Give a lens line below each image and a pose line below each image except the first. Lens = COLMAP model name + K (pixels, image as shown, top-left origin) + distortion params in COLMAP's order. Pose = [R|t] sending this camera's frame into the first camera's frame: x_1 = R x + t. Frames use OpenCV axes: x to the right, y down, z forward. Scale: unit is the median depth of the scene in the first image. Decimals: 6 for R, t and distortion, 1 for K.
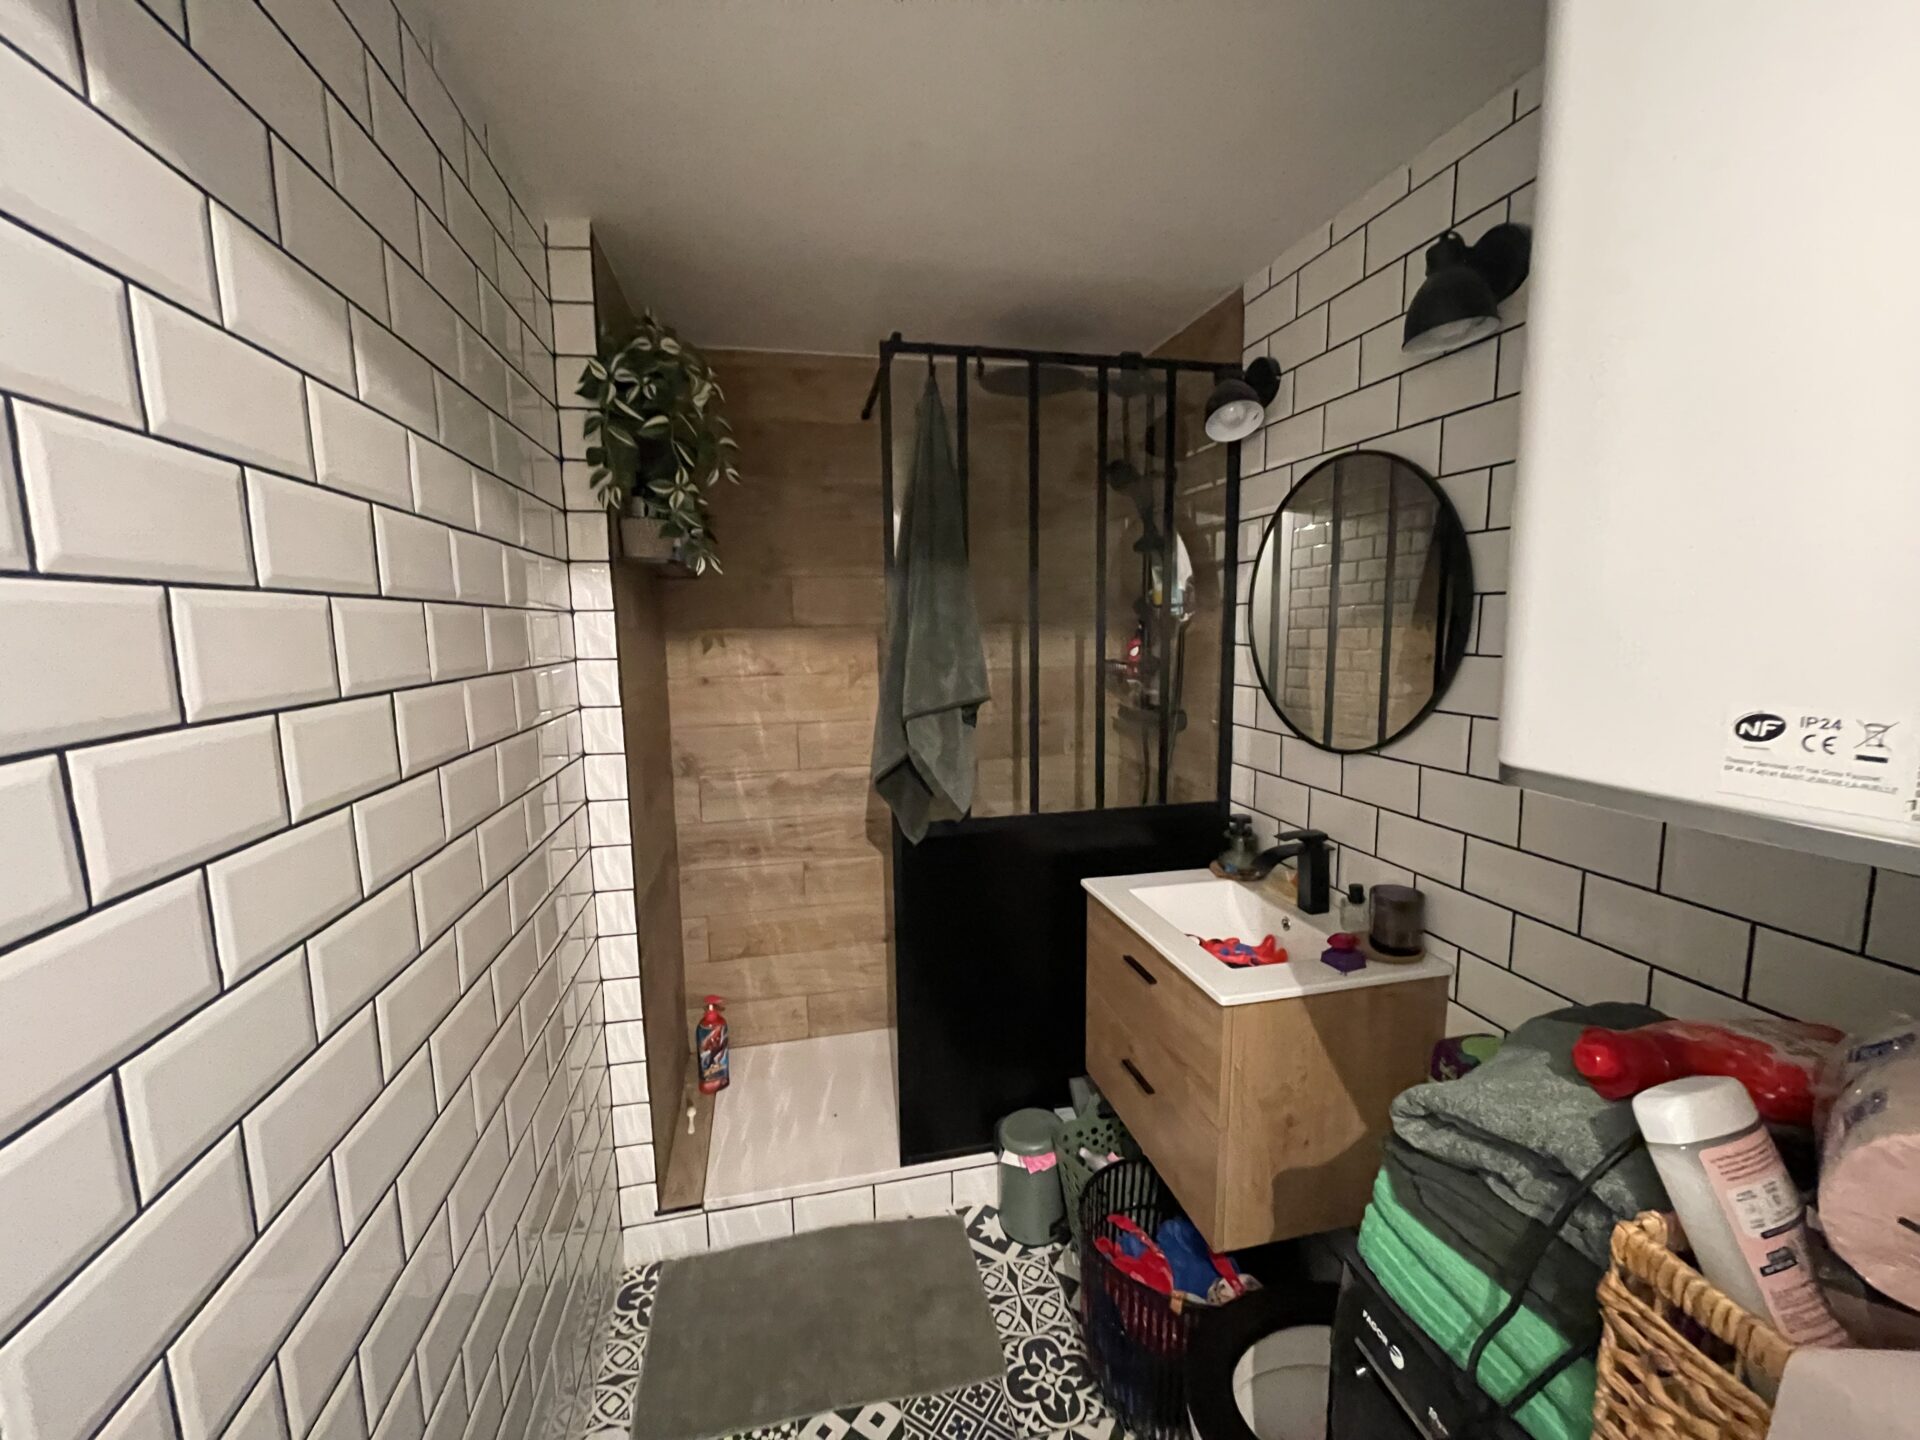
lens RADIAL K [[769.7, 0, 954.5], [0, 769.7, 726.3], [0, 0, 1]] dist [-0.001149, -0.000273]
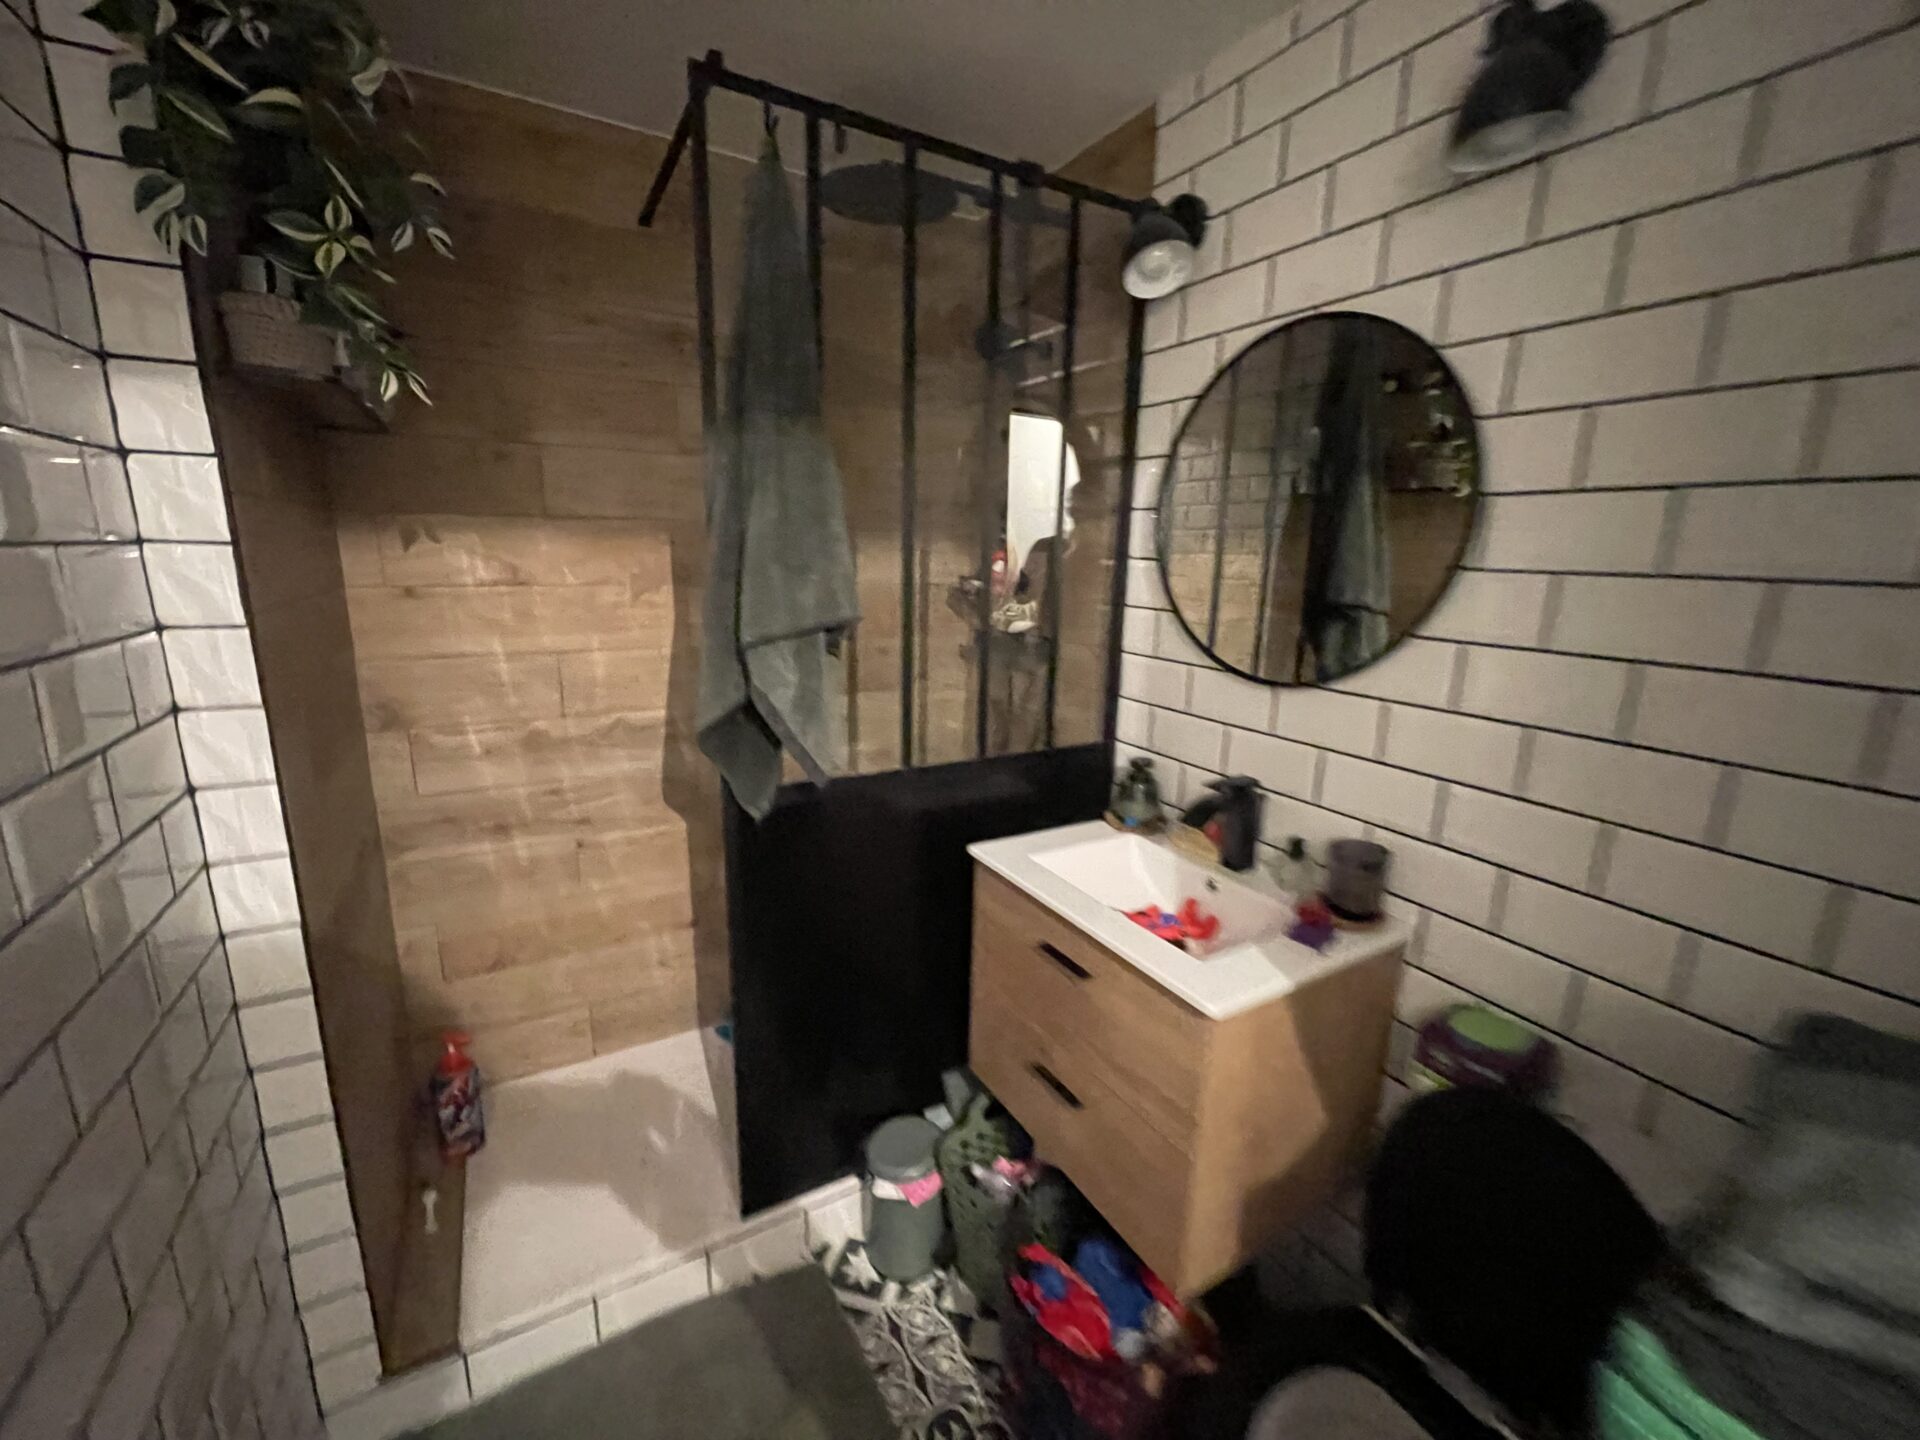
lens RADIAL K [[769.7, 0, 949.3], [0, 769.7, 722.9], [0, 0, 1]] dist [-0.001149, -0.000273]
pose [[0.956462, -0.030758, 0.290233, -0.090028], [0.004175, 0.995772, 0.091769, -0.004034], [-0.291828, -0.086561, 0.952546, 0.267786]]
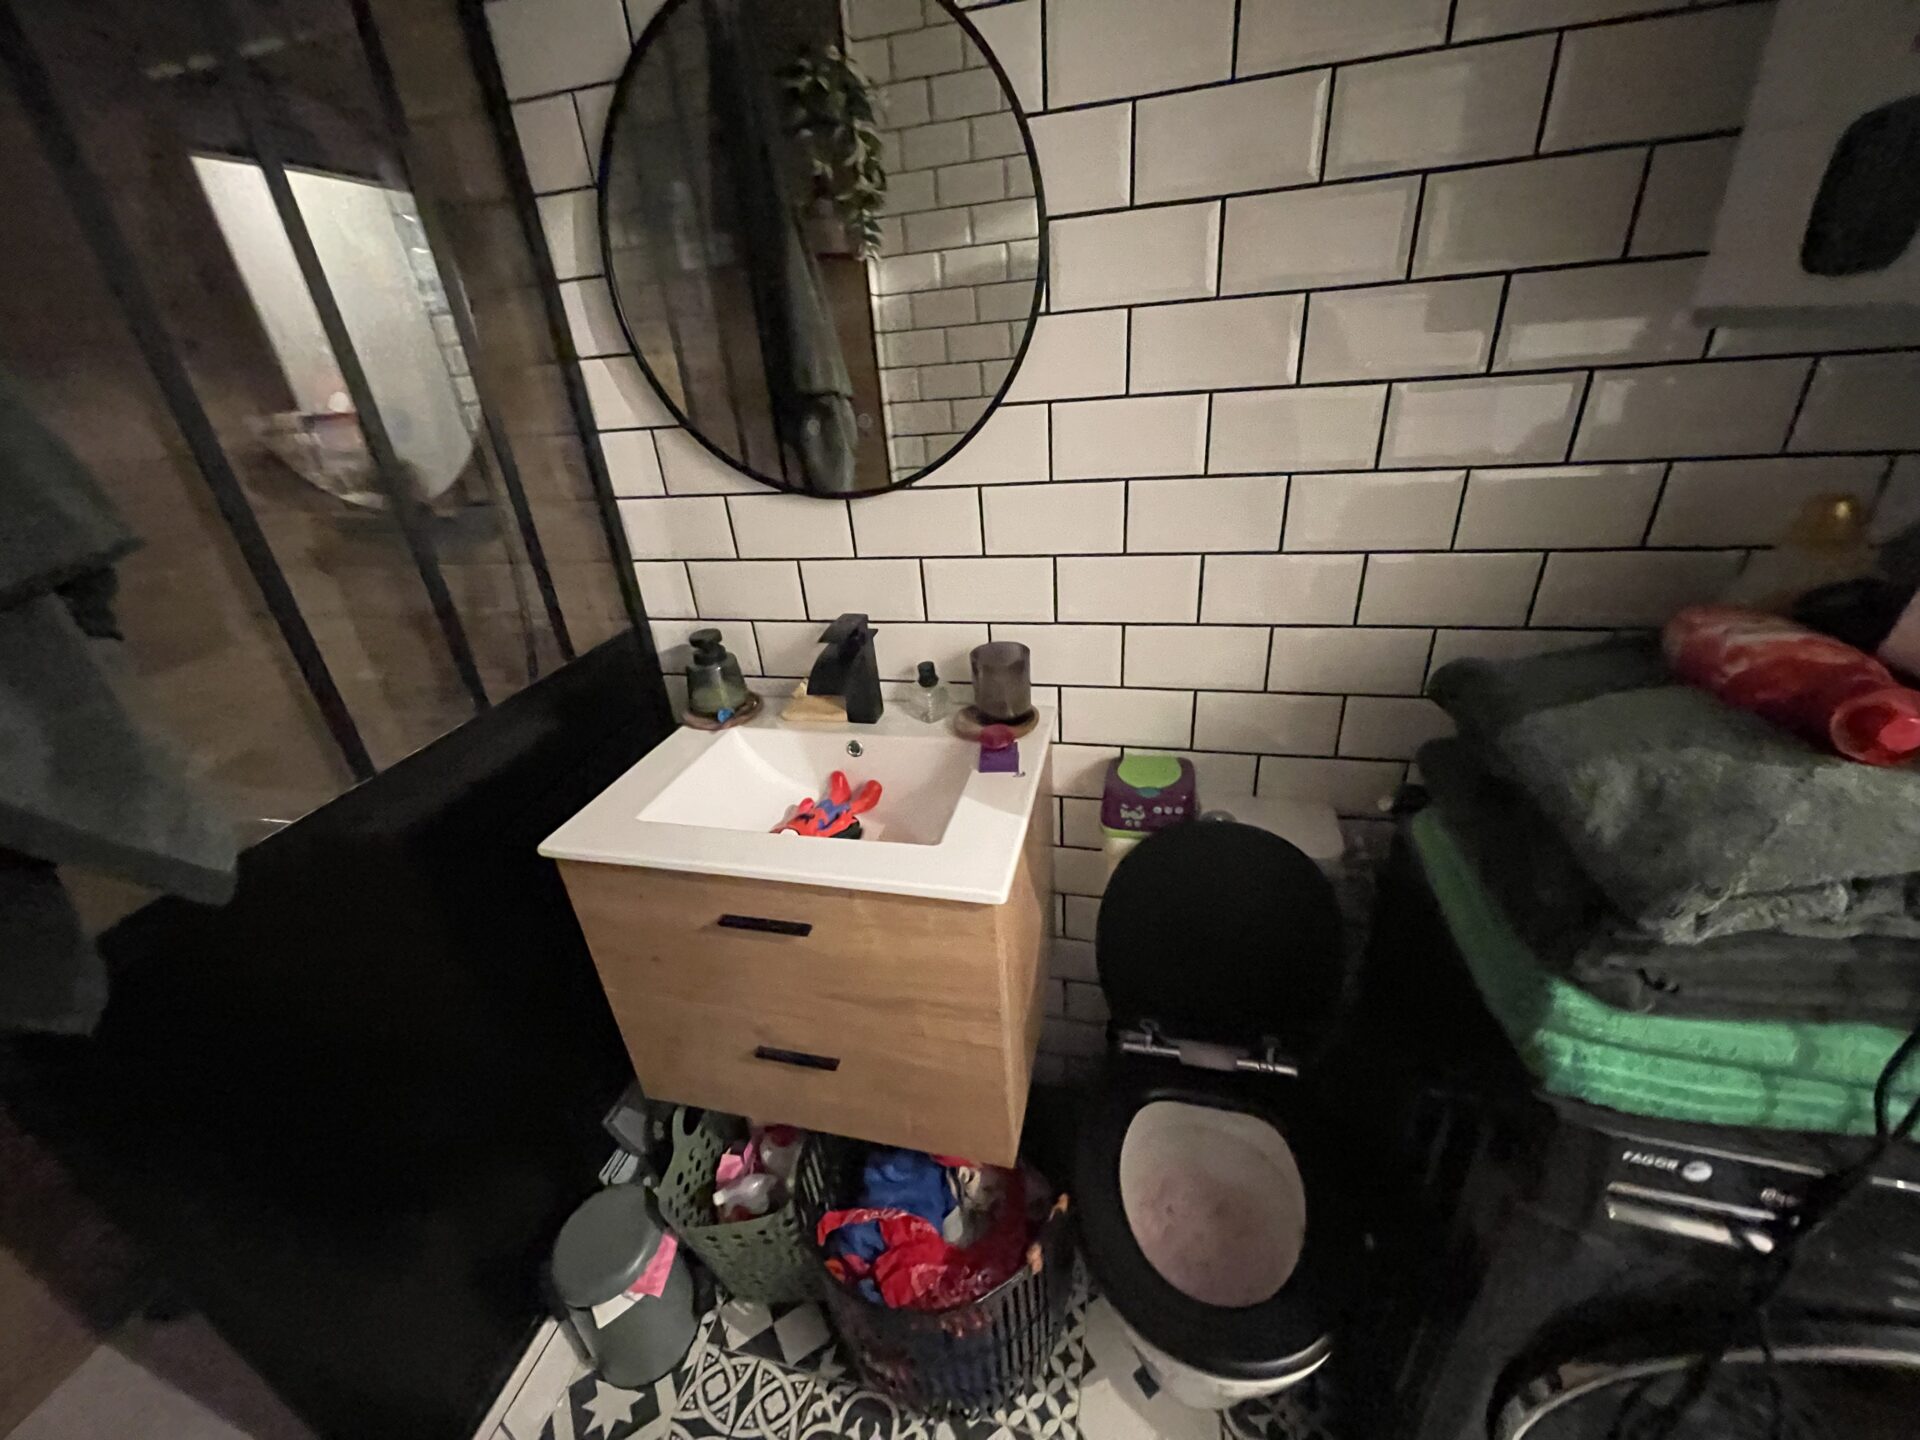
lens RADIAL K [[769.7, 0, 945.9], [0, 769.7, 719.8], [0, 0, 1]] dist [-0.001149, -0.000273]
pose [[0.462569, -0.416935, 0.782429, -0.088879], [0.193252, 0.908718, 0.369981, -0.022810], [-0.865265, -0.019936, 0.500918, 0.528852]]
